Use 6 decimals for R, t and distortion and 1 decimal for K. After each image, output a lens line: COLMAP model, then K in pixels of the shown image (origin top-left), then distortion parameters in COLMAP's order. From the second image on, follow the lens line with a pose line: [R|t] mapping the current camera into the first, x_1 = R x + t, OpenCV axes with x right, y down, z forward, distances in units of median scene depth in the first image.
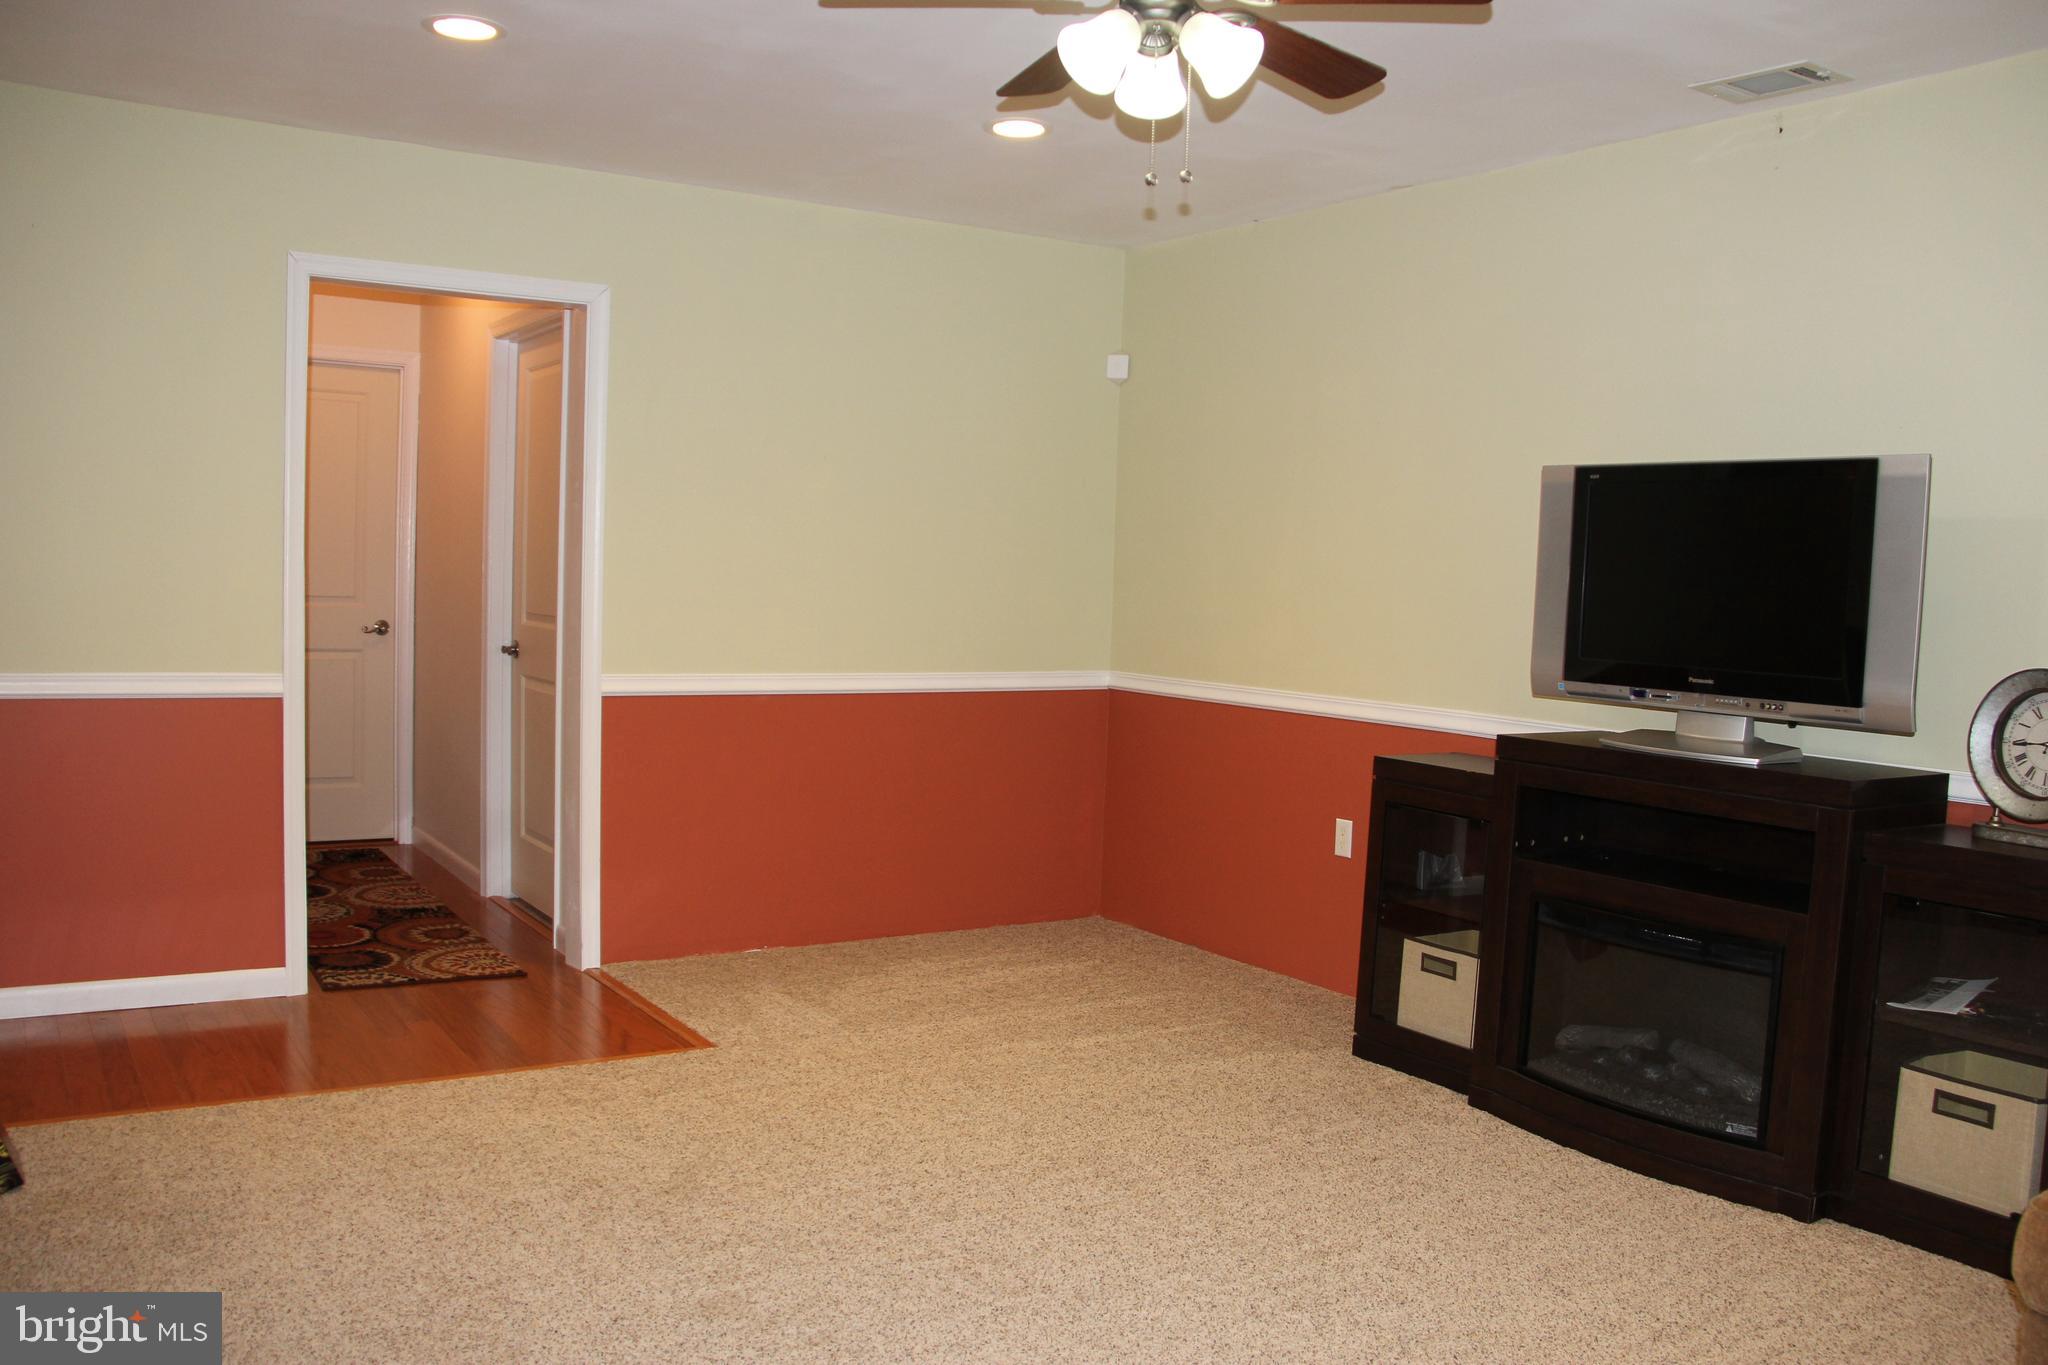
lens RADIAL K [[1725.6, 0, 1029.2], [0, 1725.6, 701.1], [0, 0, 1]] dist [-0.193510, 0.183158]
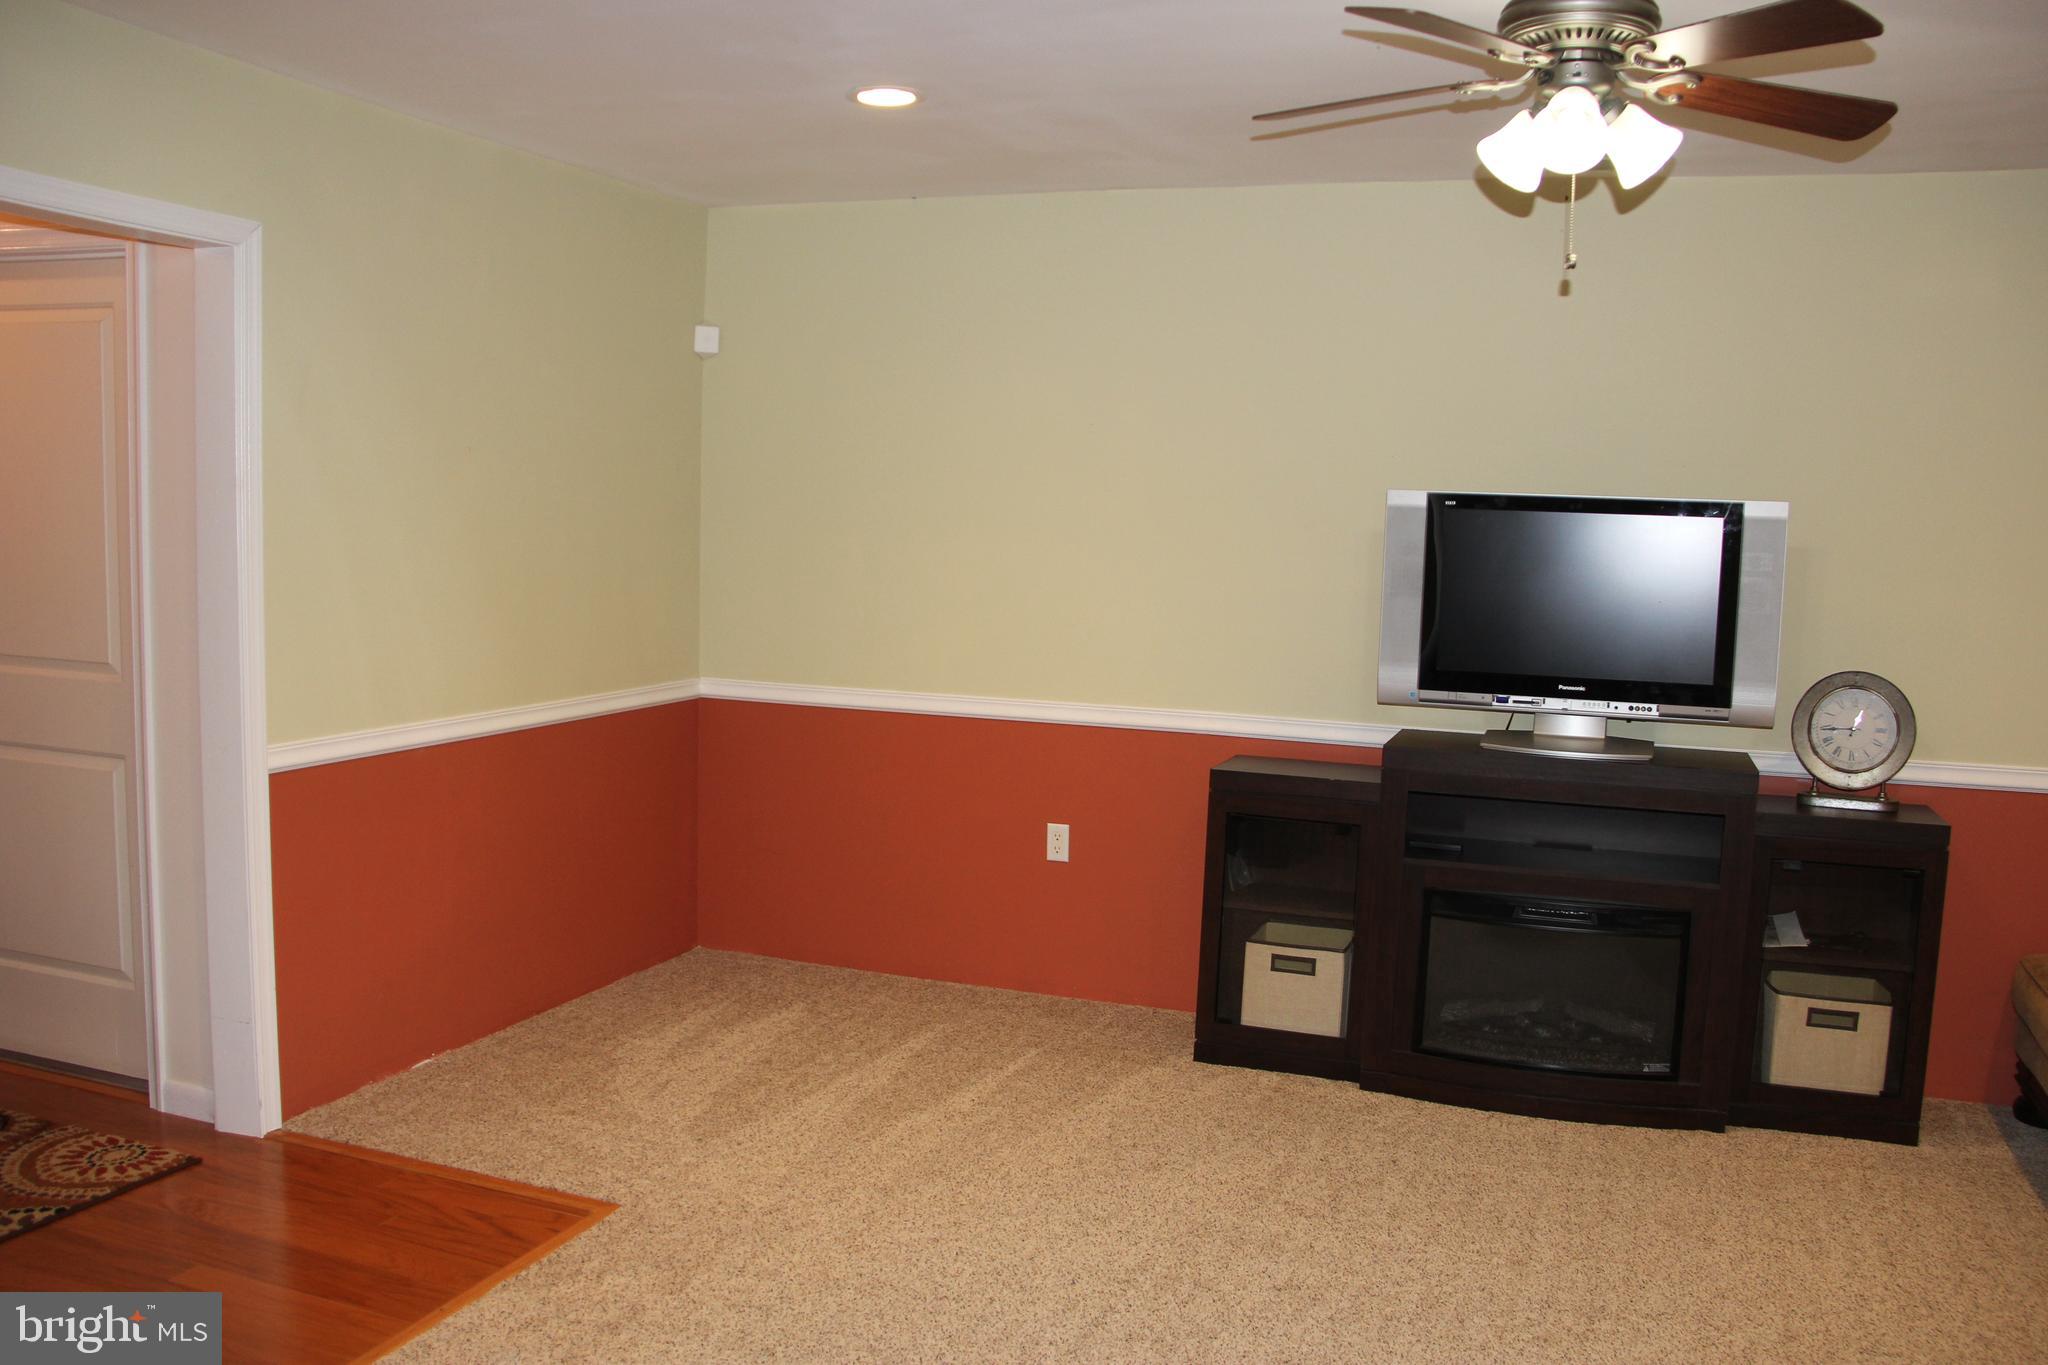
lens RADIAL K [[1725.6, 0, 1029.2], [0, 1725.6, 701.1], [0, 0, 1]] dist [-0.193510, 0.183158]
pose [[0.799327, -0.075244, 0.596166, -0.447786], [0.043607, 0.996777, 0.067339, -0.074378], [-0.599312, -0.027829, 0.800032, 0.228991]]
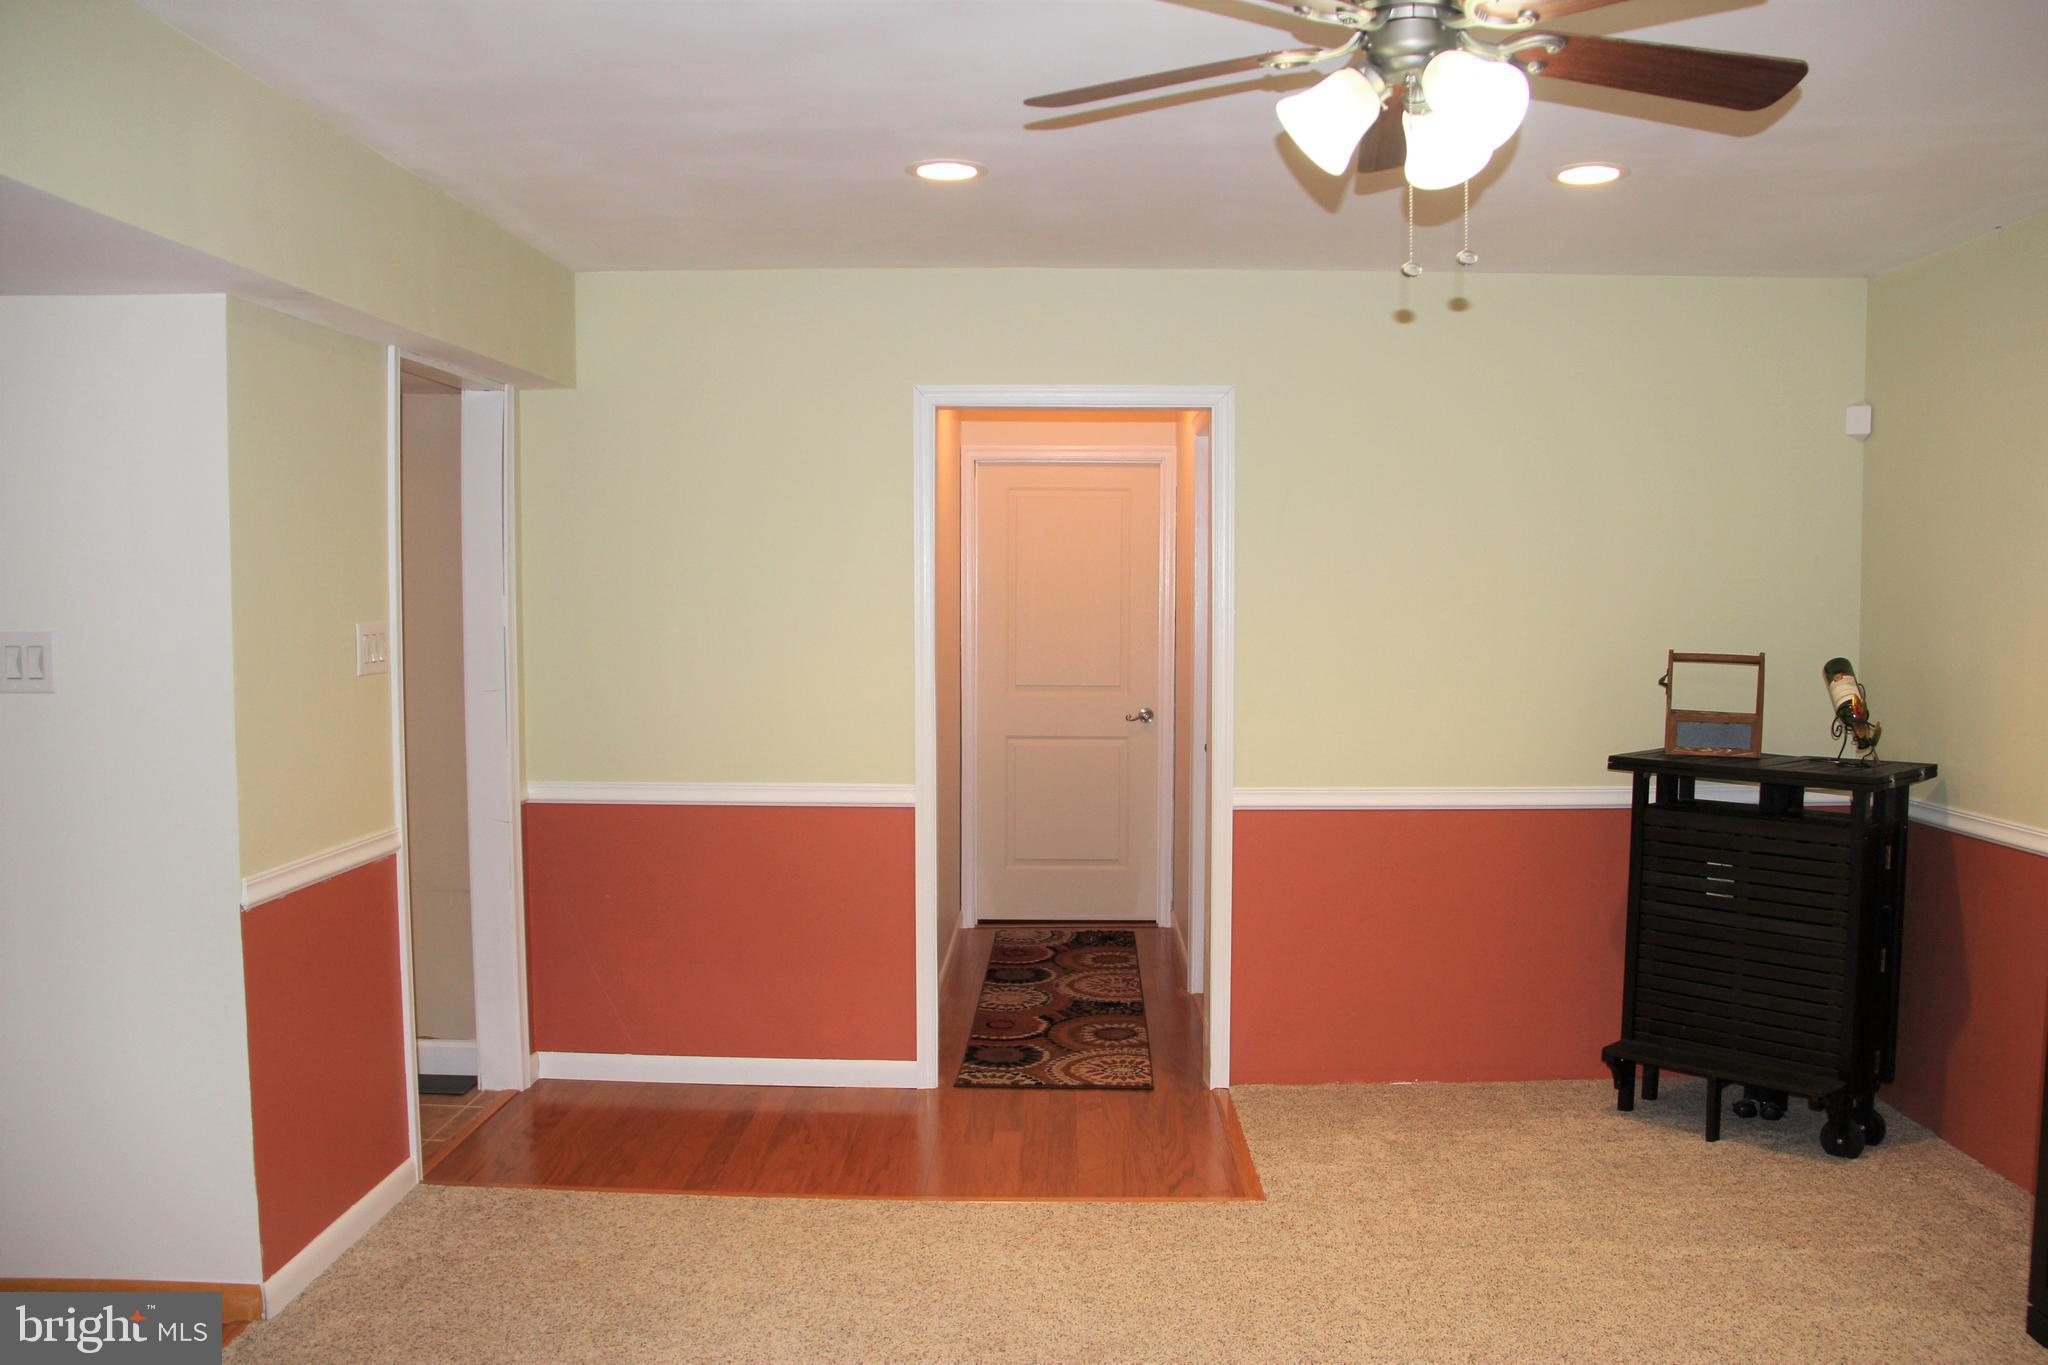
lens RADIAL K [[1725.6, 0, 1029.2], [0, 1725.6, 701.1], [0, 0, 1]] dist [-0.193510, 0.183158]
pose [[0.828927, 0.002258, -0.559352, 0.212310], [-0.013677, 0.999775, -0.016233, -0.050272], [0.559189, 0.021107, 0.828772, 0.136691]]
